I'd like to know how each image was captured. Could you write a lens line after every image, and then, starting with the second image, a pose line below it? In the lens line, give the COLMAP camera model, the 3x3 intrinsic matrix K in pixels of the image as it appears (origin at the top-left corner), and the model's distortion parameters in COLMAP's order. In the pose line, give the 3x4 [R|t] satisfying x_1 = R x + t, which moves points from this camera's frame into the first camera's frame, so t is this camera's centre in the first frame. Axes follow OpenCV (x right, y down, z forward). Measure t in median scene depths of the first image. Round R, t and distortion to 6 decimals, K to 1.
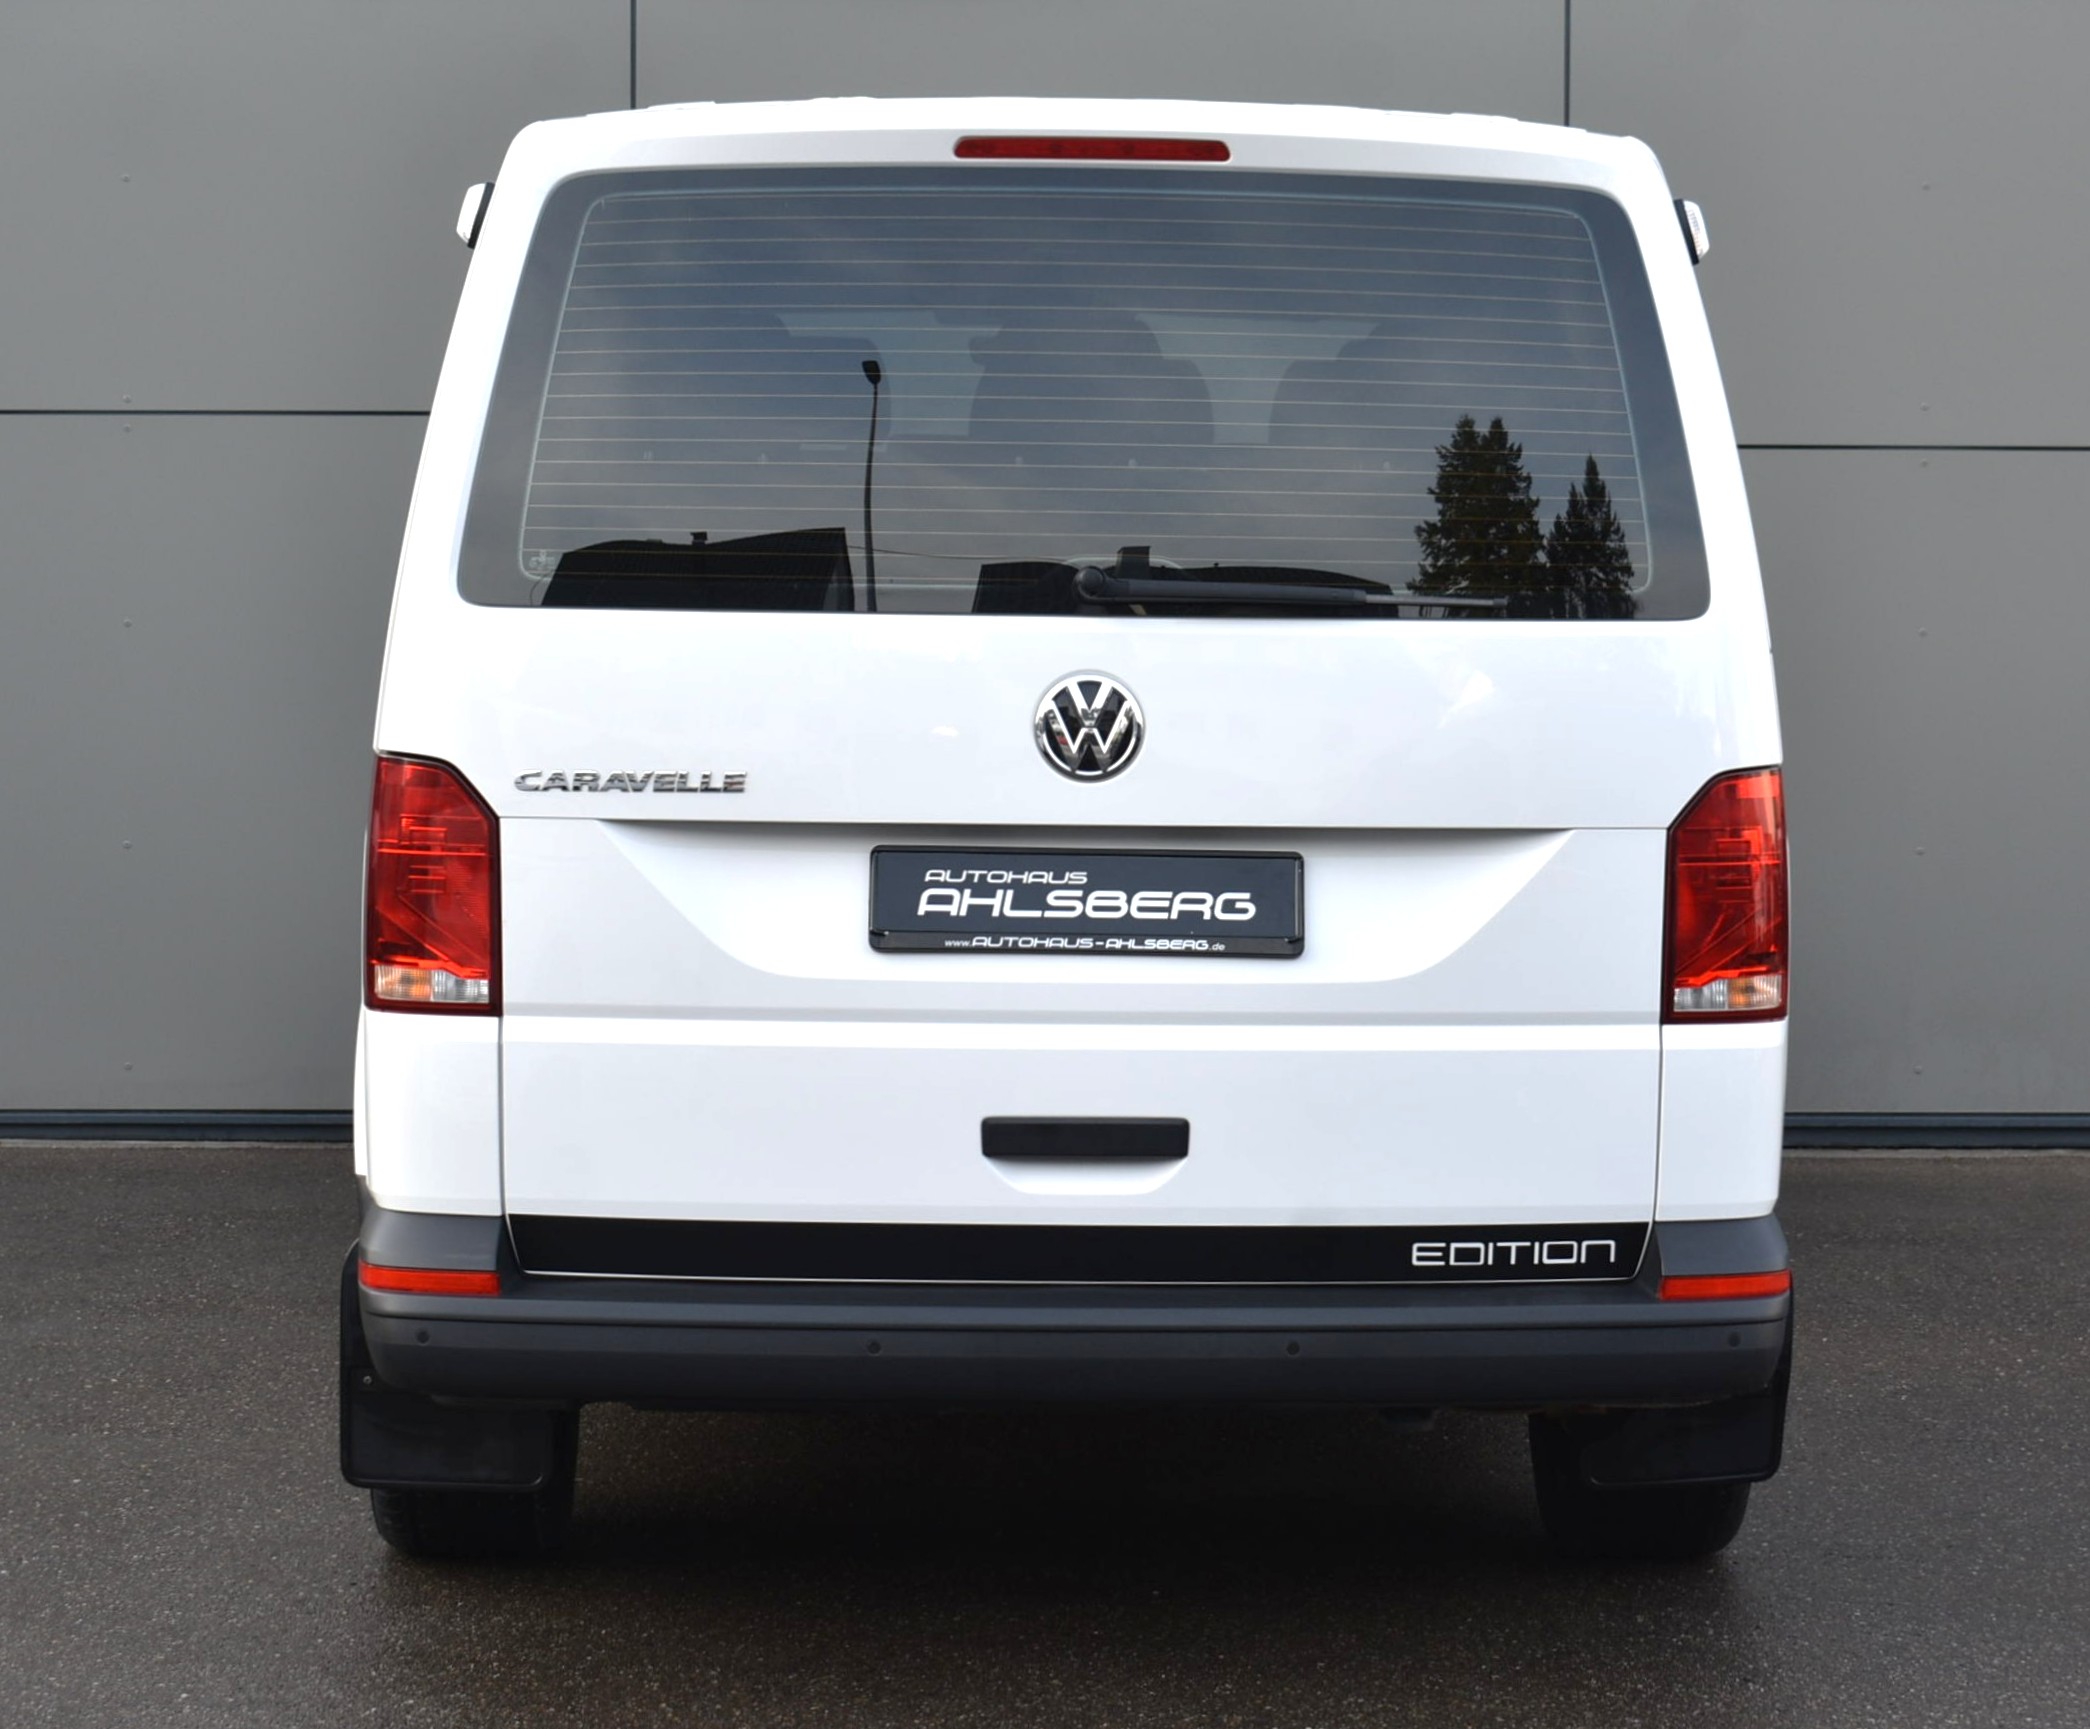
lens RADIAL K [[4478.5, 0, 1045.0], [0, 4478.5, 864.5], [0, 0, 1]] dist [-0.020840, 0.252014]
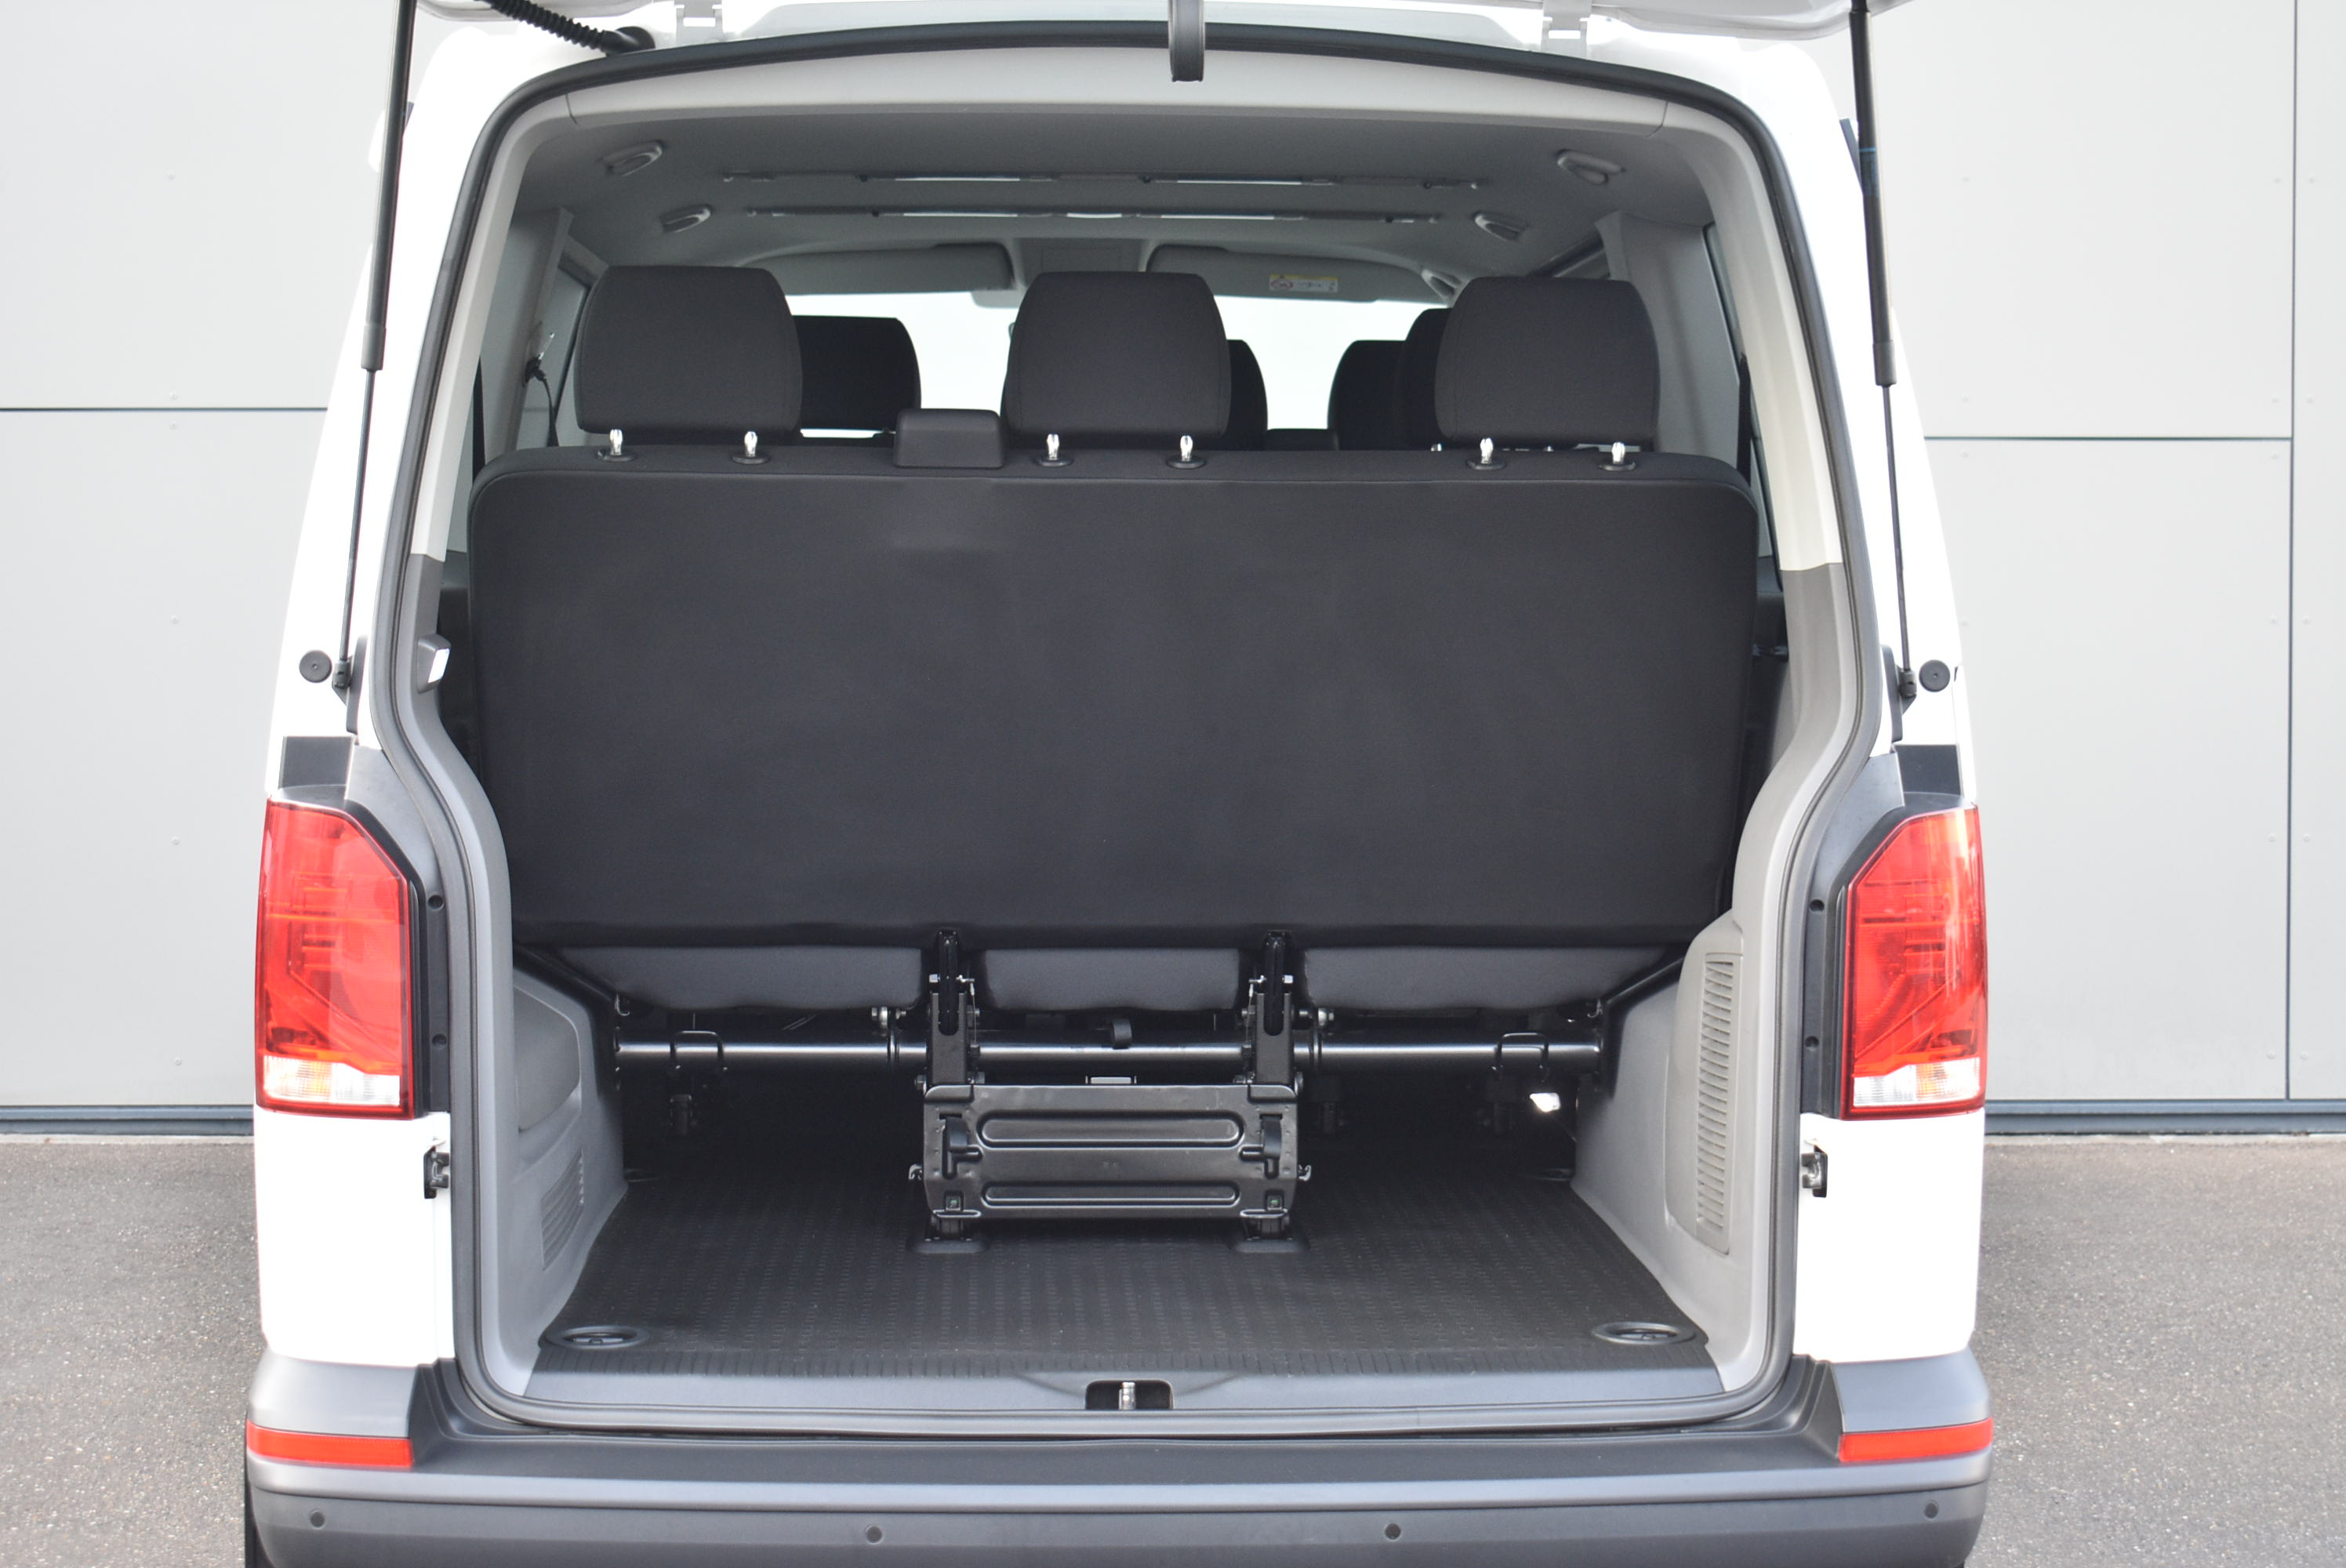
lens RADIAL K [[4026.3, 0, 1173.0], [0, 4026.3, 784.0], [0, 0, 1]] dist [0.006871, 0.003719]
pose [[0.999796, -0.004934, 0.019562, 0.001595], [0.005137, 0.999934, -0.010317, -0.014164], [-0.019510, 0.010415, 0.999755, 0.196966]]
